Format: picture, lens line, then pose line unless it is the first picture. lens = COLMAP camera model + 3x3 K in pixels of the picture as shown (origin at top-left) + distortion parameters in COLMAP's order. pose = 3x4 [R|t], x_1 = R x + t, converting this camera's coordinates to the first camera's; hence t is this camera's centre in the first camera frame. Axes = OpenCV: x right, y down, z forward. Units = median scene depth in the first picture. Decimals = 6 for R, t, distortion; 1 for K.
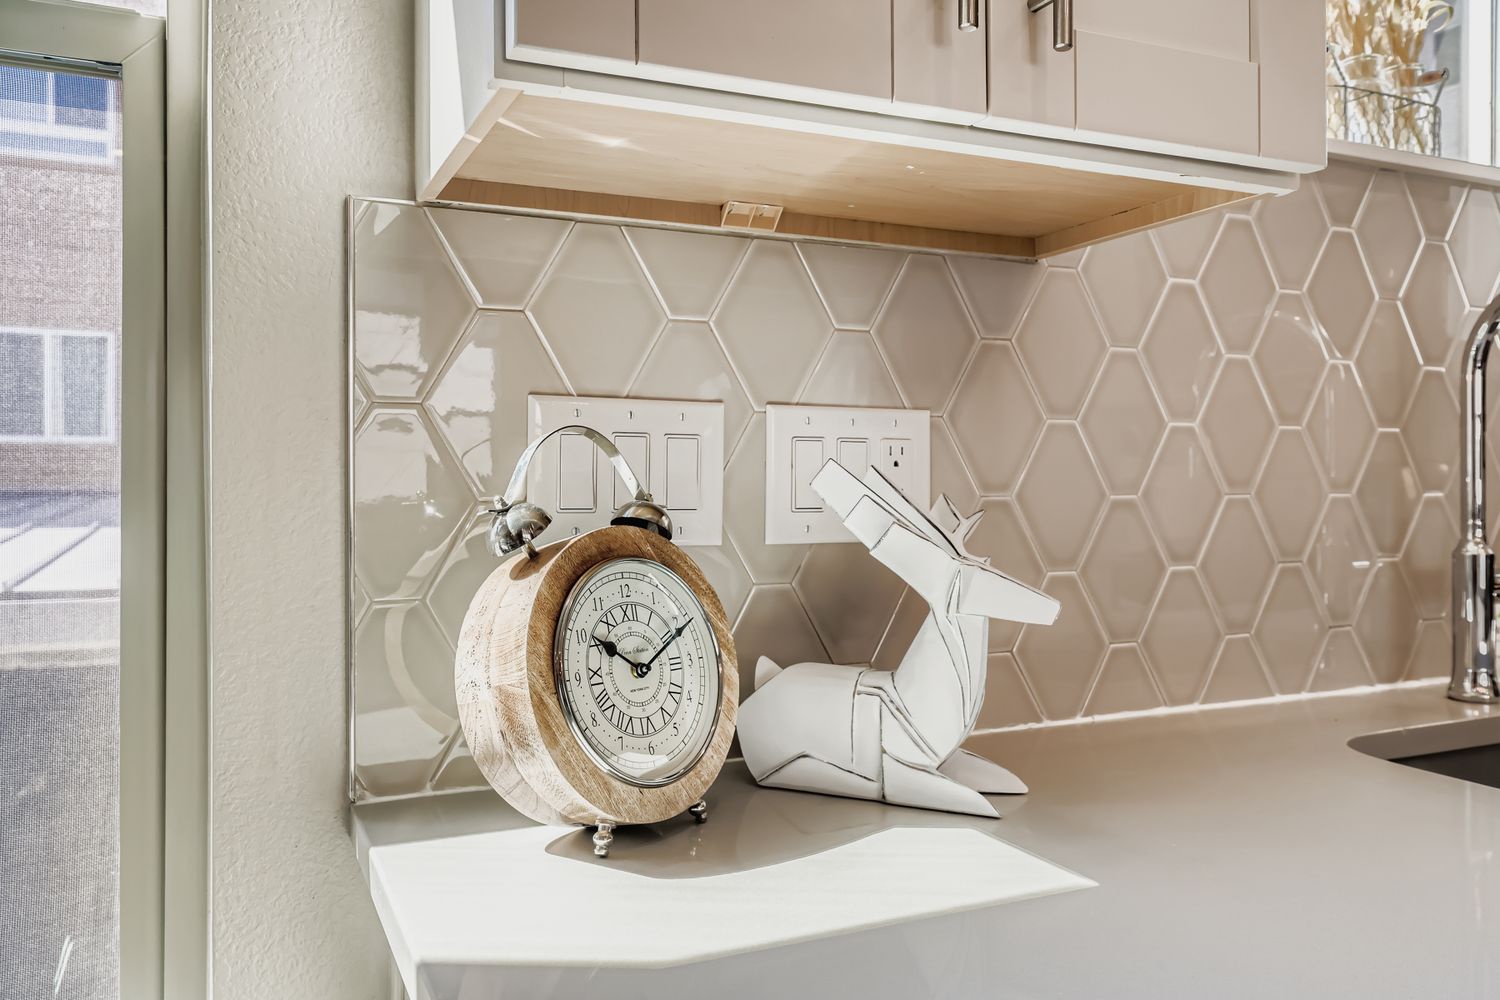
lens RADIAL K [[1169.8, 0, 750.1], [0, 1169.8, 474.0], [0, 0, 1]] dist [-0.000651, -0.000076]
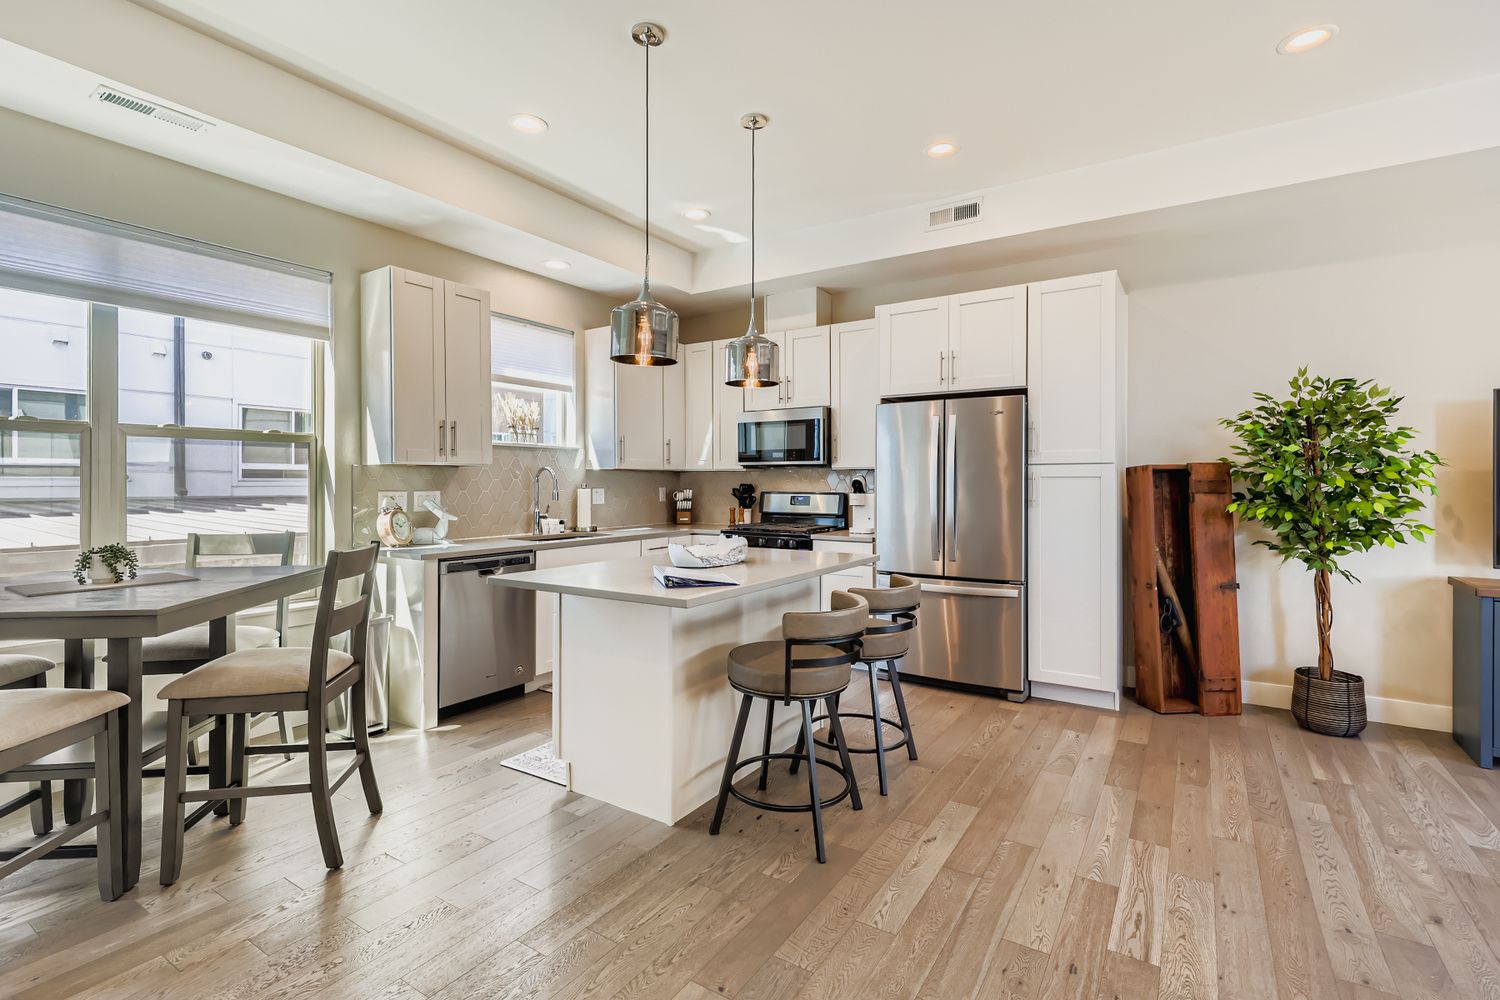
lens RADIAL K [[688.5, 0, 755.1], [0, 688.5, 485.0], [0, 0, 1]] dist [-0.002036, -0.000283]
pose [[0.842746, 0.001463, 0.538309, -0.543769], [-0.004409, 0.999982, 0.004185, -0.140940], [-0.538293, -0.005901, 0.842737, -3.993675]]
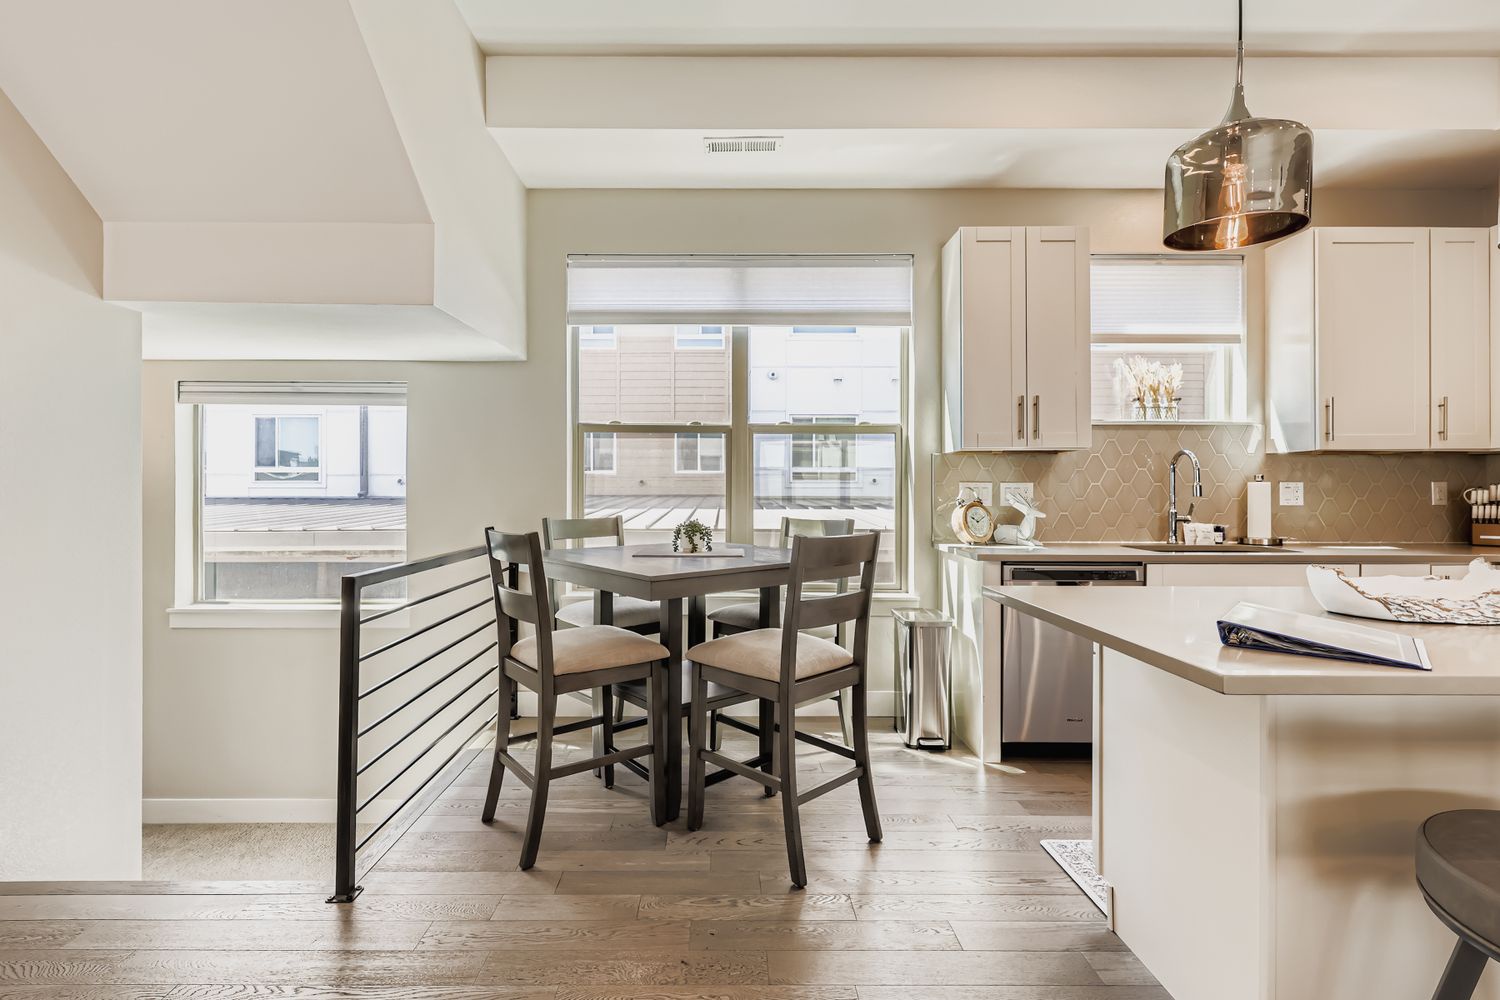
lens RADIAL K [[701.6, 0, 718.7], [0, 701.6, 489.2], [0, 0, 1]] dist [0.001310, 0.000447]
pose [[0.907036, 0.005531, -0.421016, 0.252891], [-0.003592, 0.999979, 0.005398, -0.045961], [0.421037, -0.003384, 0.907037, -3.268959]]
